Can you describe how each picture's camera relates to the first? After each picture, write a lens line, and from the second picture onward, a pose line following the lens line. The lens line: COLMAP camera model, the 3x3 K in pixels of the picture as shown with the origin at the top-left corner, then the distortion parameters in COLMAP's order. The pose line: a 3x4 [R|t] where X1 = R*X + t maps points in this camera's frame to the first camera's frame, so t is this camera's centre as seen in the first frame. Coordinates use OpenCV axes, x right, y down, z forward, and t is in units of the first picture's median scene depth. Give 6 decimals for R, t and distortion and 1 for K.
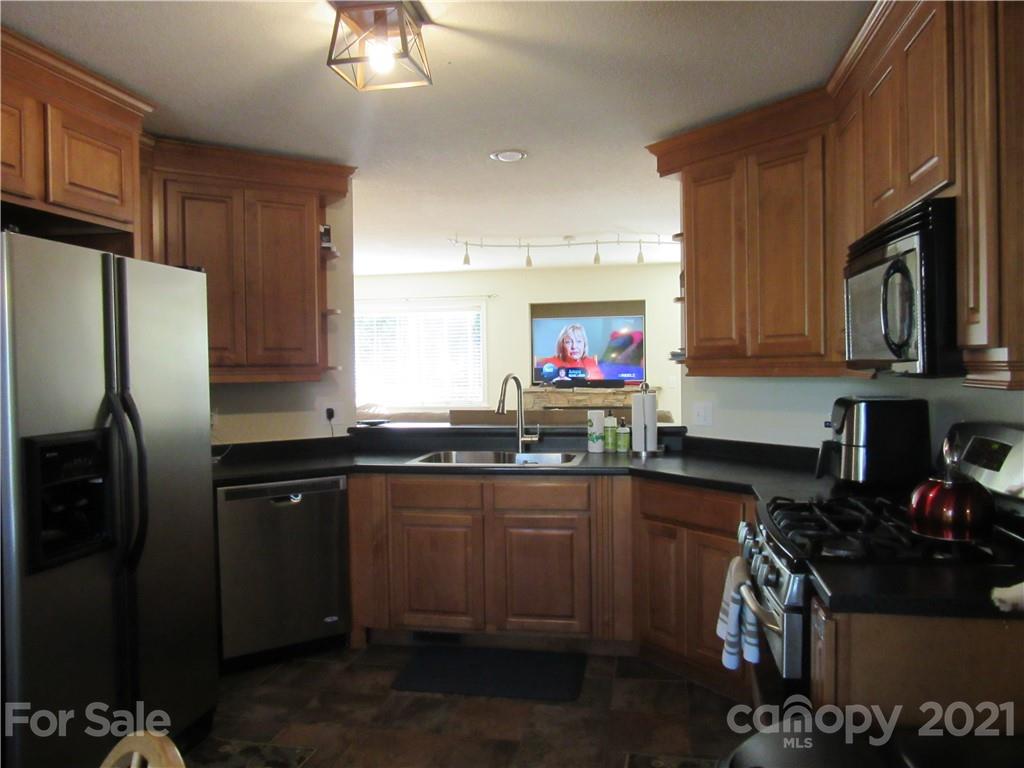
lens RADIAL K [[767.1, 0, 513.6], [0, 767.1, 384.0], [0, 0, 1]] dist [-0.010995, 0.012413]
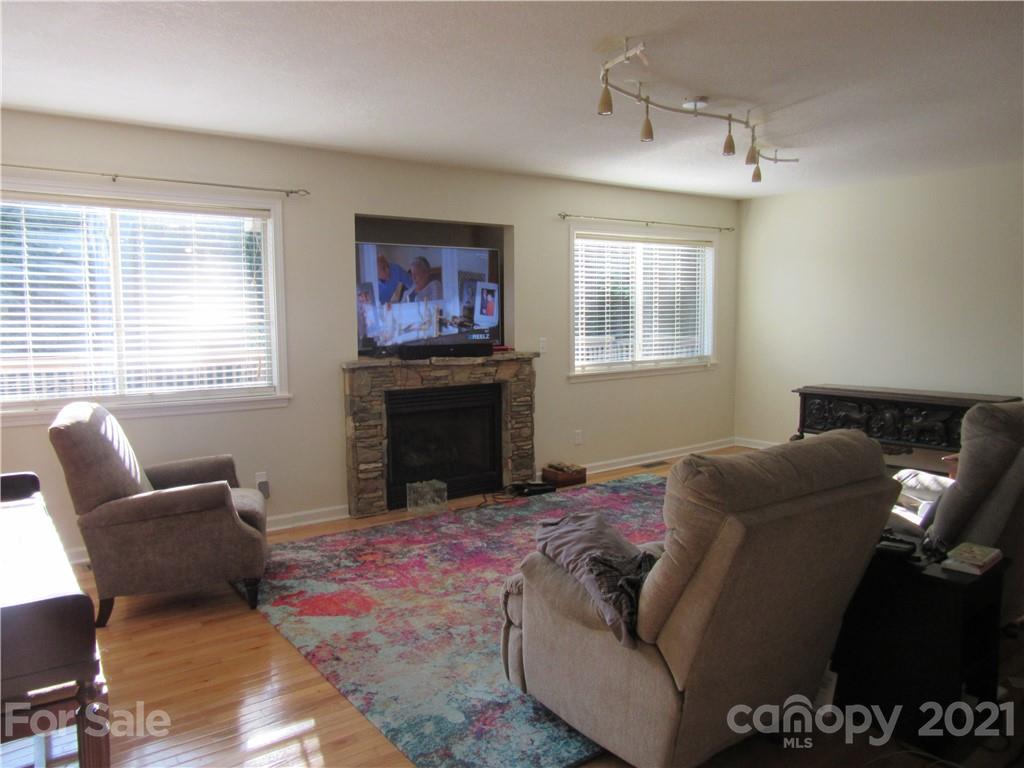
lens RADIAL K [[767.1, 0, 506.2], [0, 767.1, 386.4], [0, 0, 1]] dist [-0.010995, 0.012413]
pose [[0.680065, -0.060951, 0.730614, -0.818862], [0.020137, 0.997715, 0.064489, -0.026547], [-0.732875, -0.029144, 0.679739, 1.295330]]
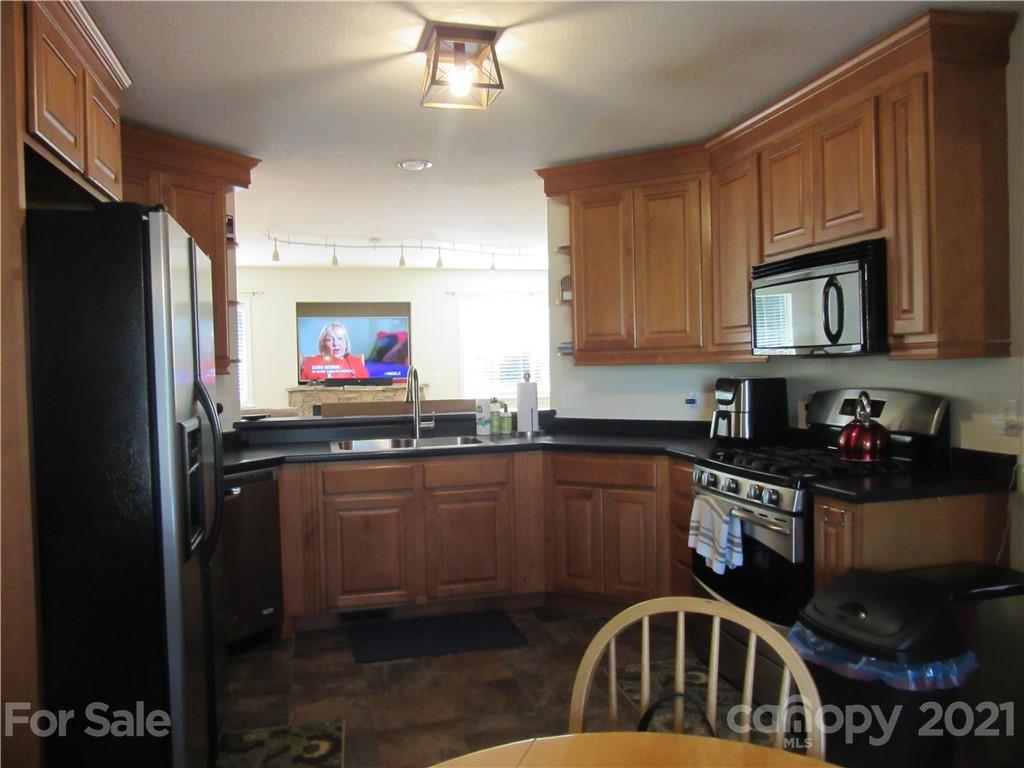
lens RADIAL K [[767.1, 0, 513.5], [0, 767.1, 377.1], [0, 0, 1]] dist [-0.010995, 0.012413]
pose [[0.903591, -0.012491, 0.428214, -0.376291], [0.018717, 0.999771, -0.010331, 0.018891], [-0.427987, 0.017349, 0.903618, -0.042336]]
